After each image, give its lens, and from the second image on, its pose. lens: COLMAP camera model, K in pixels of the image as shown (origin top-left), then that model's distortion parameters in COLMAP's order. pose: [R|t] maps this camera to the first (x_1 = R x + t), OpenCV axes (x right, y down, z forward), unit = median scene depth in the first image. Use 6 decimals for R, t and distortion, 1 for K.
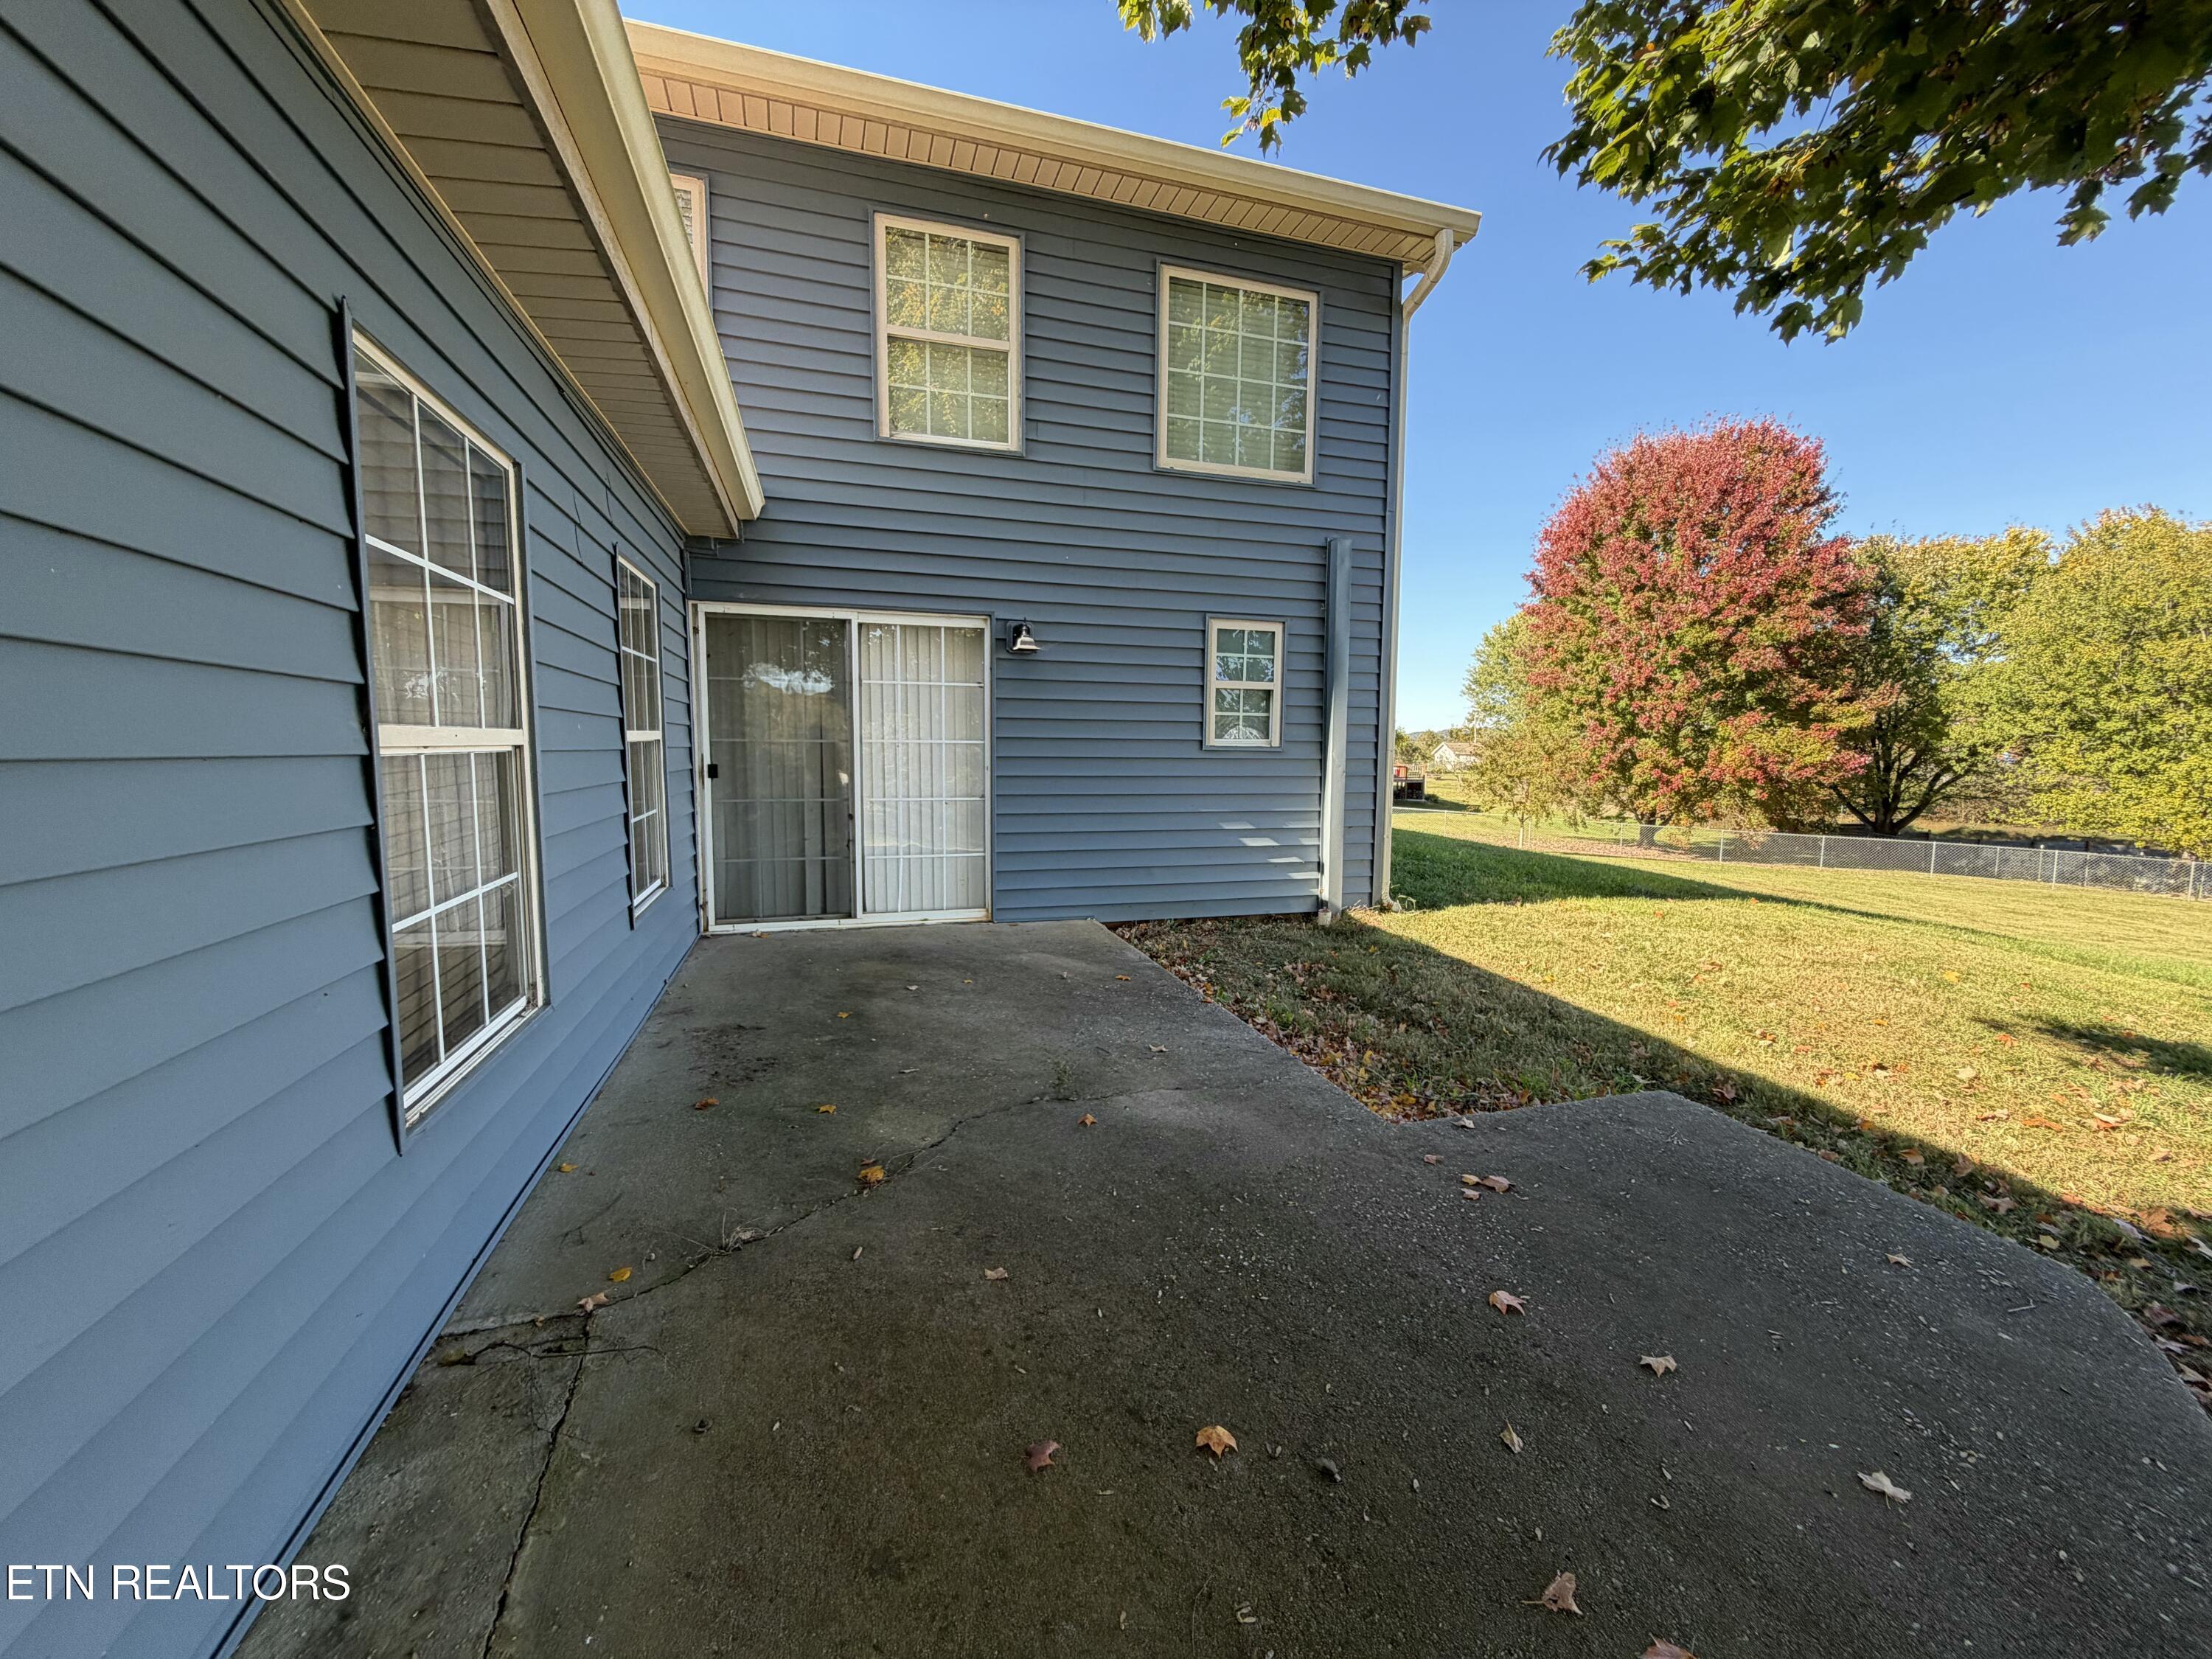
lens RADIAL K [[887.7, 0, 1105.1], [0, 887.7, 830.0], [0, 0, 1]] dist [0.003349, -0.000371]
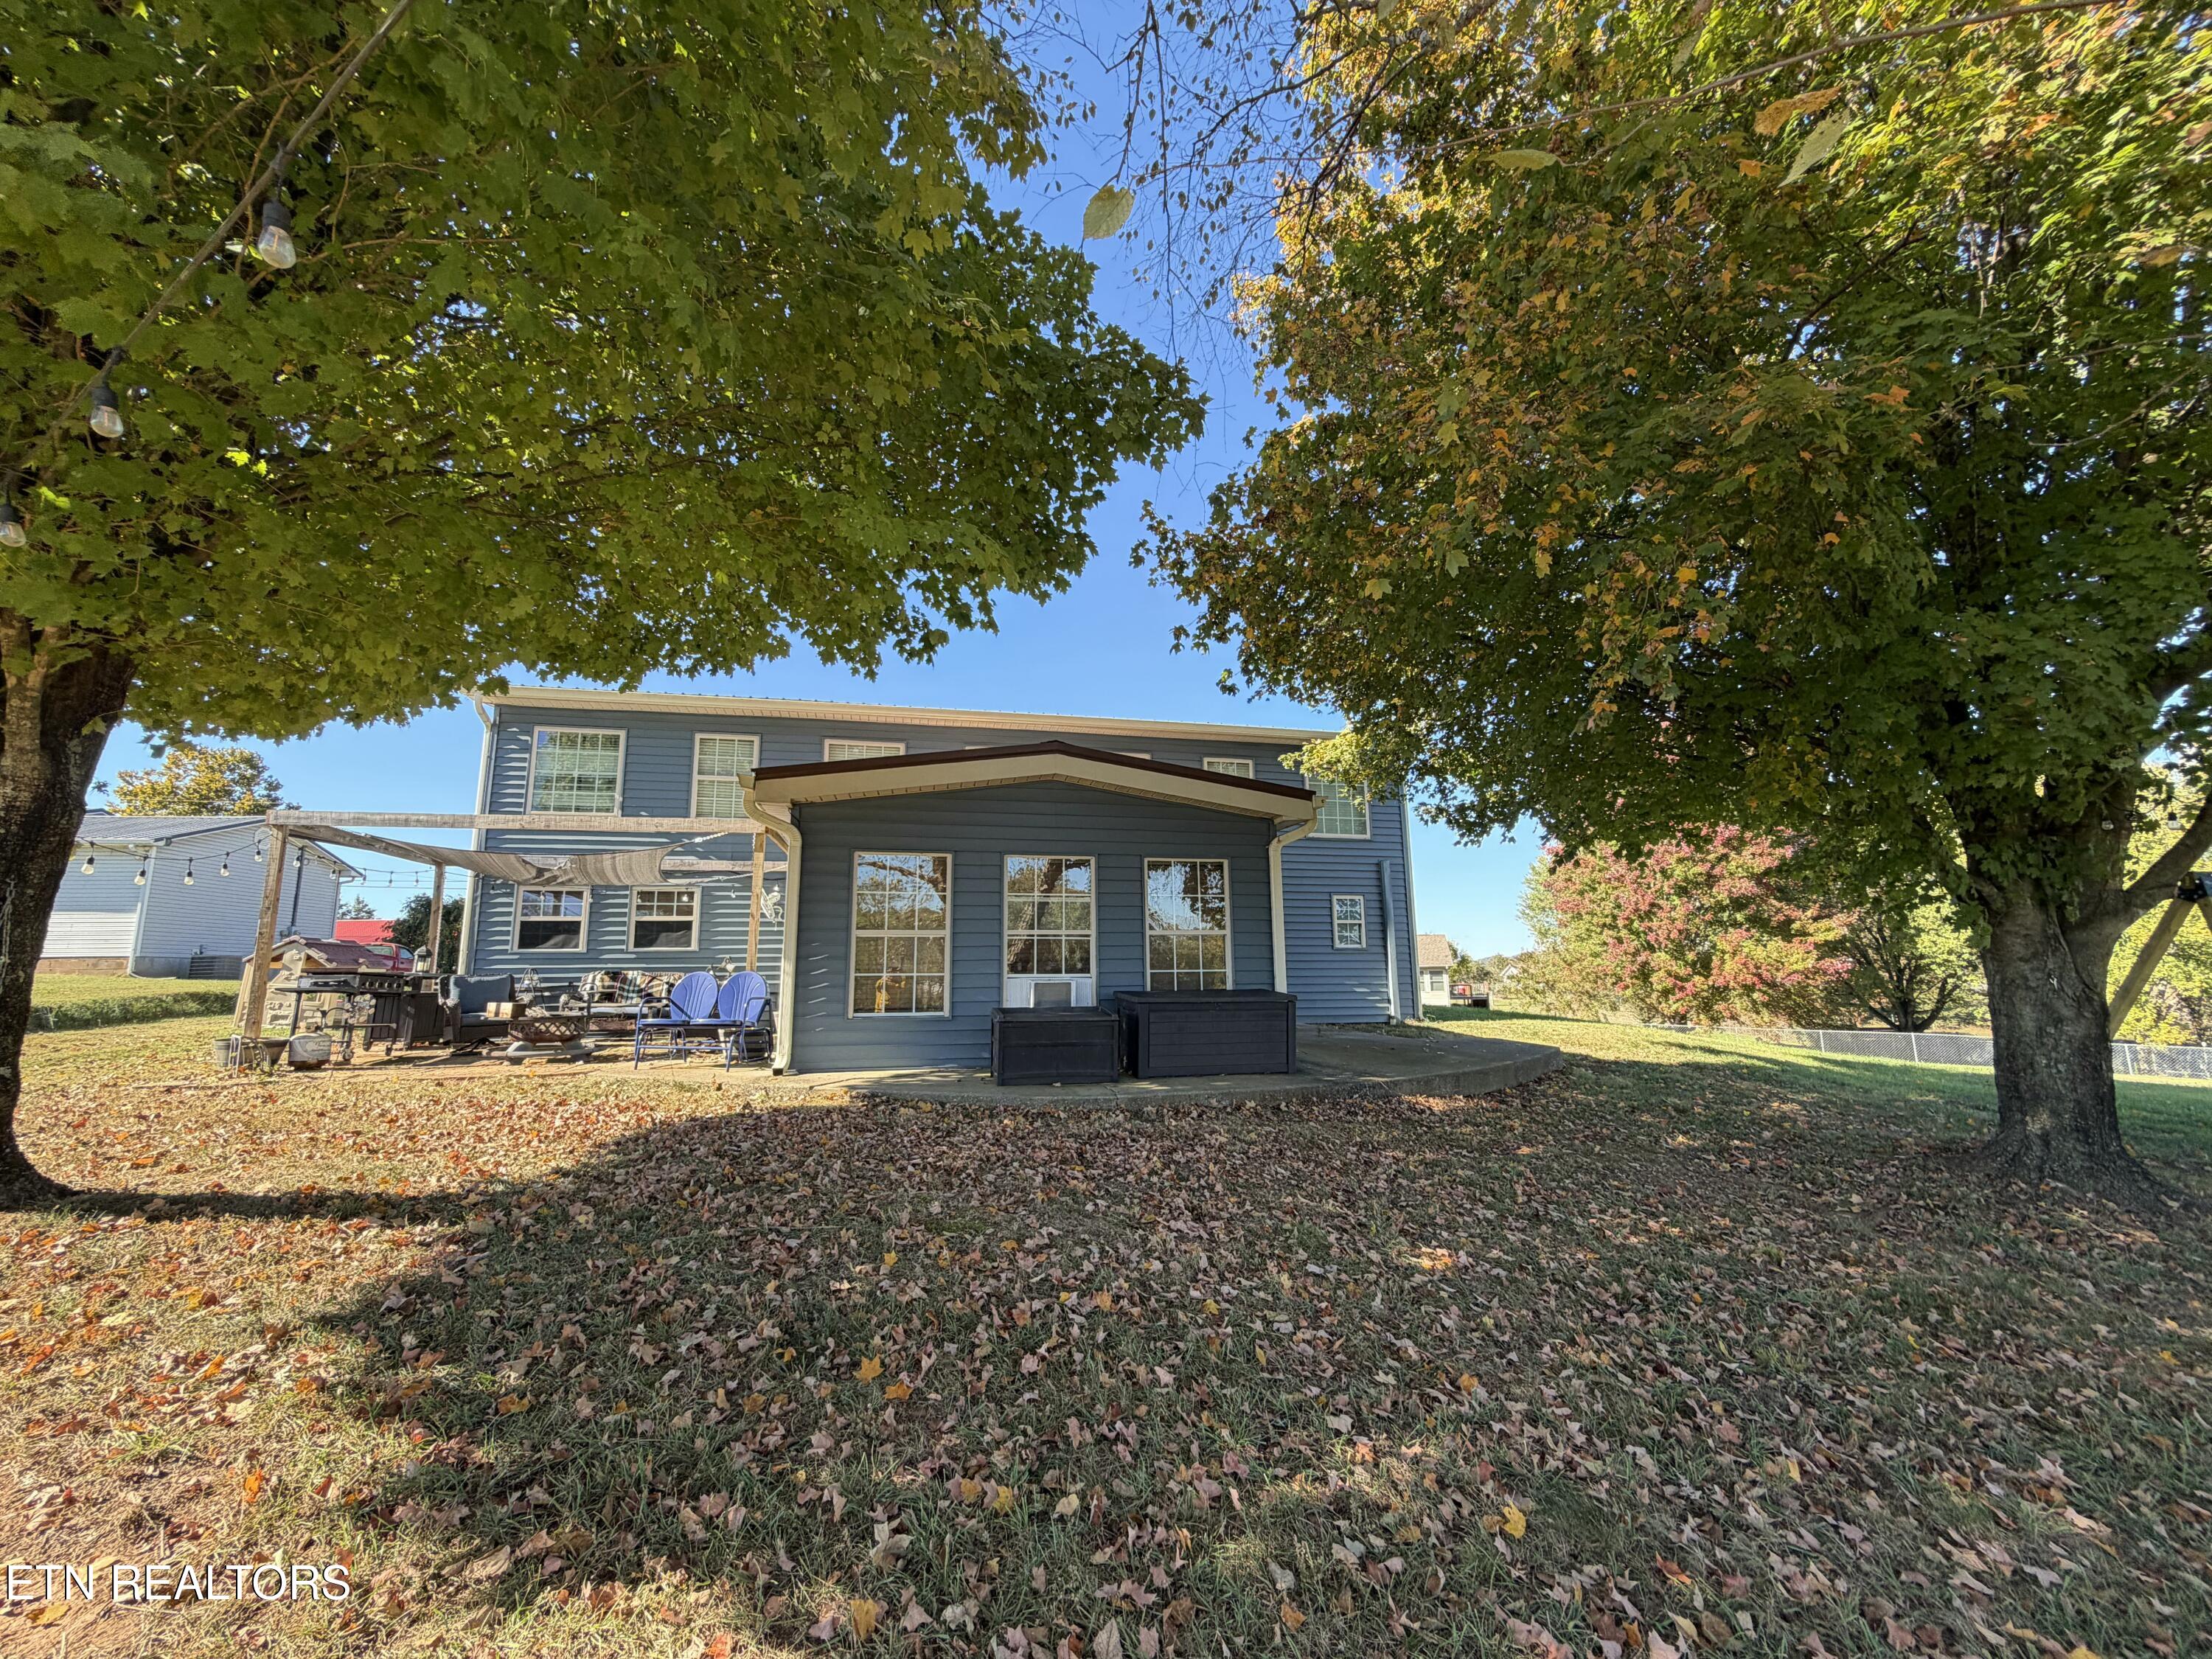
lens RADIAL K [[887.7, 0, 1103.2], [0, 887.7, 824.5], [0, 0, 1]] dist [0.003349, -0.000371]
pose [[0.997219, -0.028688, -0.068784, -0.068404], [0.009668, 0.964939, -0.262295, 0.042413], [0.073897, 0.260901, 0.962533, -0.292632]]
